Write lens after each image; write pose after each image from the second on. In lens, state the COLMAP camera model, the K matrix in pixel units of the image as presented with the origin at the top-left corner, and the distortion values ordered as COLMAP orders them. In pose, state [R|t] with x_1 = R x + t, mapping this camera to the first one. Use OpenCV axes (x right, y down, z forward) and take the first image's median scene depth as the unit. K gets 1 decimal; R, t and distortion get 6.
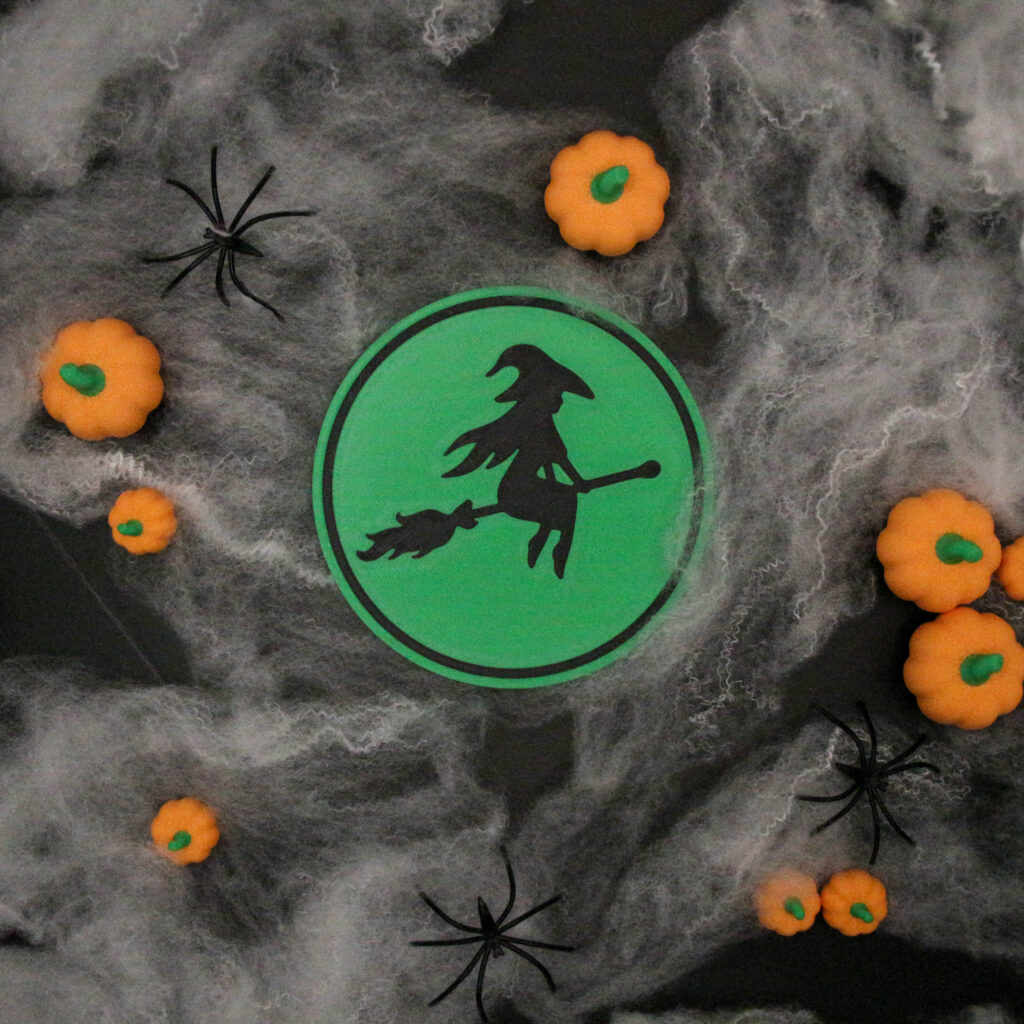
lens RADIAL K [[1016.7, 0, 507.5], [0, 1016.7, 515.4], [0, 0, 1]] dist [-0.100100, 0.000000]
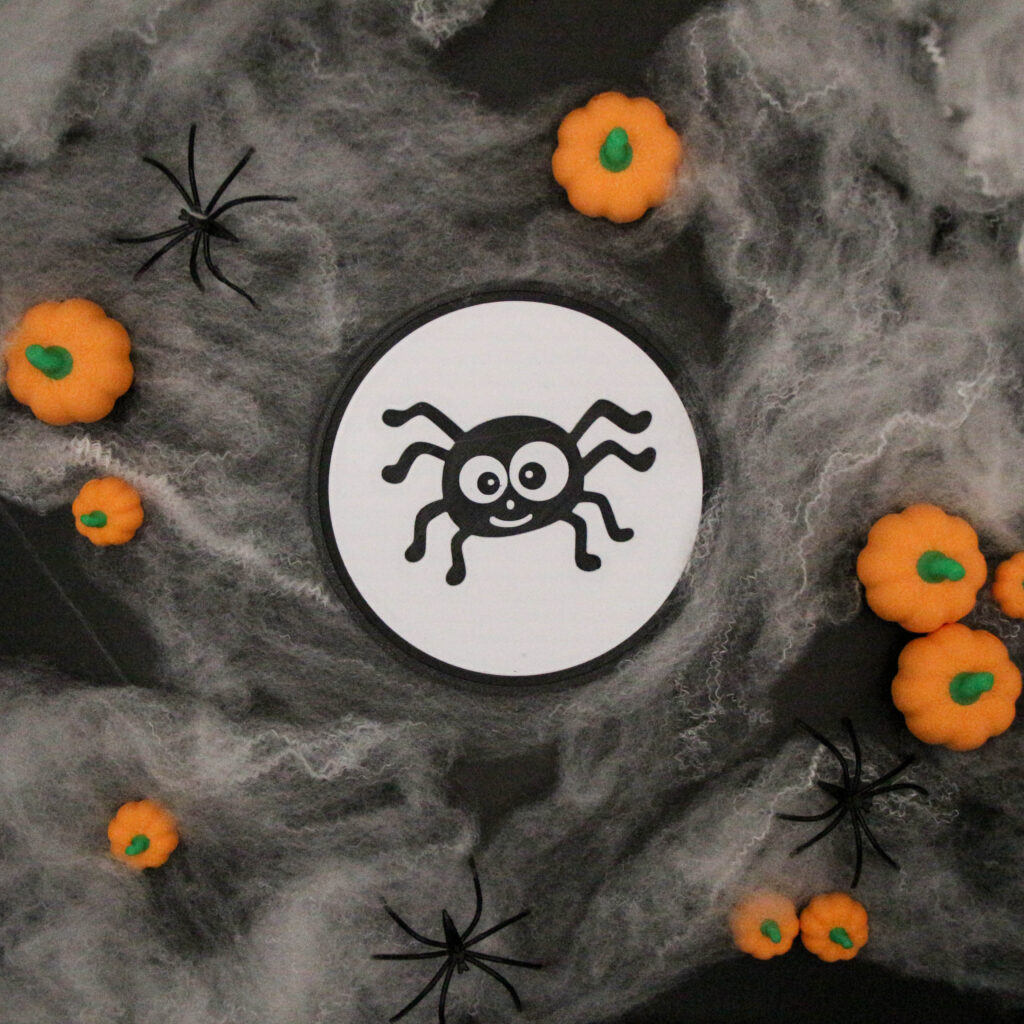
lens RADIAL K [[1321.6, 0, 517.8], [0, 1321.6, 517.3], [0, 0, 1]] dist [-0.099030, 0.000000]
pose [[0.999605, 0.028107, -0.000333, 0.032148], [-0.028108, 0.999600, -0.003147, 0.005518], [0.000244, 0.003156, 0.999995, -0.264200]]
